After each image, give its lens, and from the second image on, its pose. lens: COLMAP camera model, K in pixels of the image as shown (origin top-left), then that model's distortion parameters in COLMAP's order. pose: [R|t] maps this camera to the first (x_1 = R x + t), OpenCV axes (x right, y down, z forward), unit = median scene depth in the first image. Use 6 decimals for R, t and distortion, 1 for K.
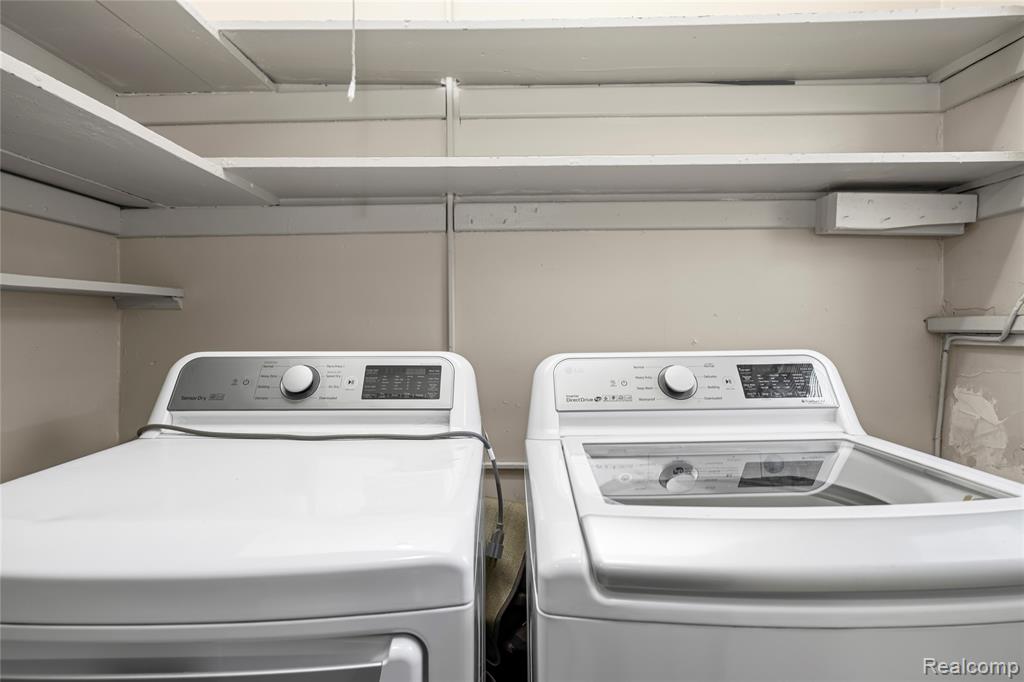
lens RADIAL K [[944.6, 0, 512.0], [0, 944.6, 341.0], [0, 0, 1]] dist [-0.119708, -0.000464]
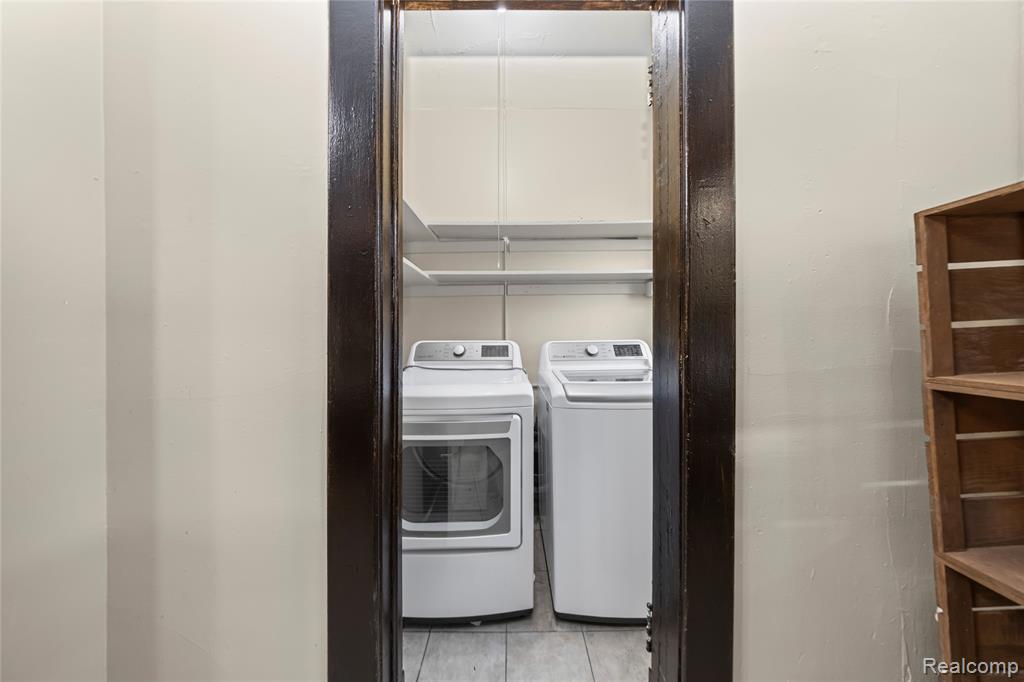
lens RADIAL K [[475.2, 0, 512.0], [0, 475.2, 341.0], [0, 0, 1]] dist [0.000177, -0.000001]
pose [[0.999996, -0.001431, -0.002369, -0.061987], [0.001439, 0.999993, 0.003431, 0.008173], [0.002364, -0.003434, 0.999991, -0.440751]]
